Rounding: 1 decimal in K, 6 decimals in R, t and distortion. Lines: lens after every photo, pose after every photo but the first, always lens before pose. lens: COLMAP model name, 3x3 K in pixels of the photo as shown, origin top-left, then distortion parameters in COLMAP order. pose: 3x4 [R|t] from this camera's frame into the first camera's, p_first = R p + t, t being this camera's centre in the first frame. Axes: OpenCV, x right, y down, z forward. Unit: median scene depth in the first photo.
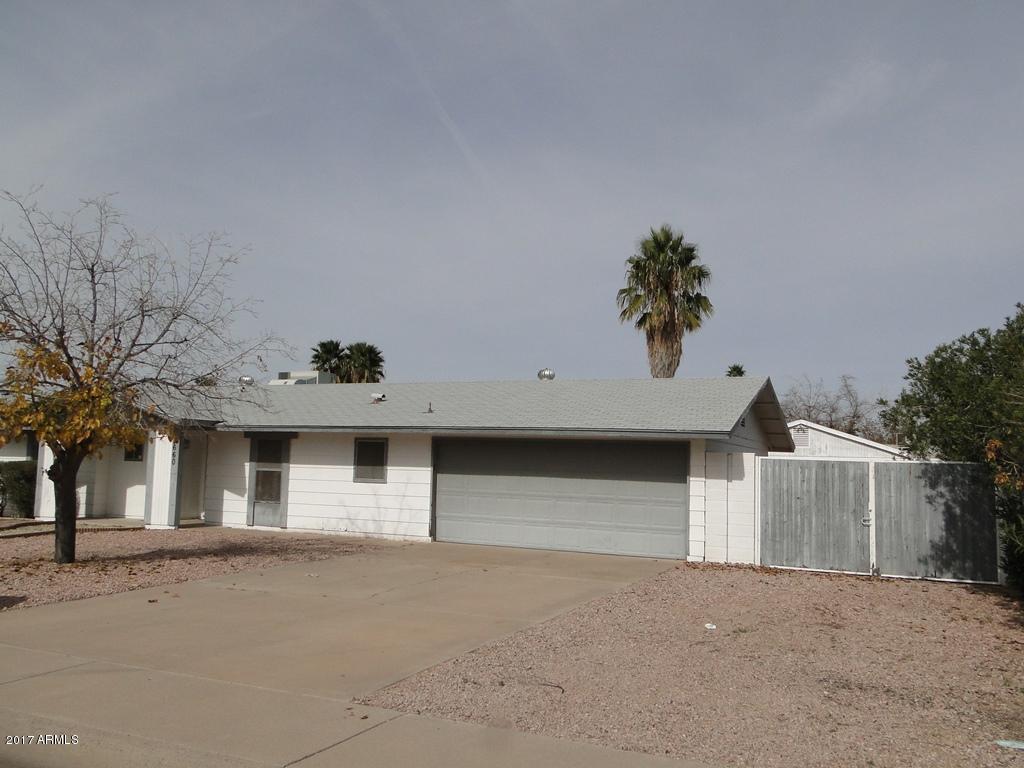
lens RADIAL K [[837.7, 0, 514.5], [0, 837.7, 383.3], [0, 0, 1]] dist [0.003980, 0.006678]
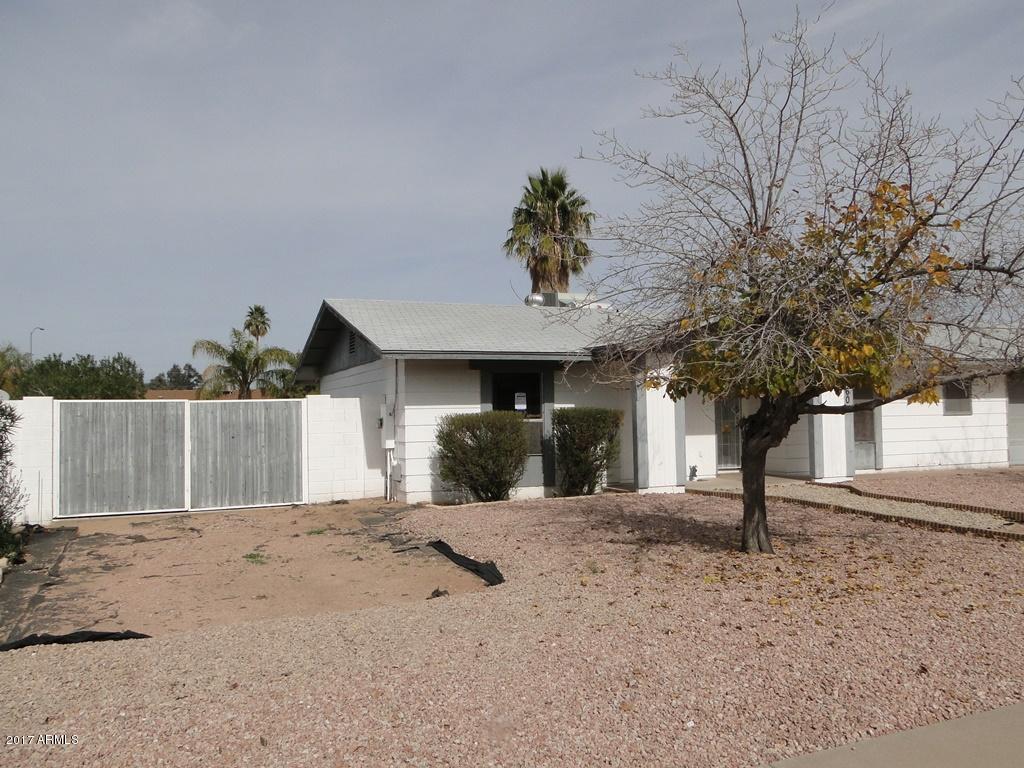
lens RADIAL K [[837.7, 0, 512.0], [0, 837.7, 385.4], [0, 0, 1]] dist [0.003980, 0.006678]
pose [[0.693643, -0.012290, 0.720214, -1.268085], [-0.036470, 0.997973, 0.052154, 0.049016], [-0.719395, -0.062442, 0.691789, 0.683689]]
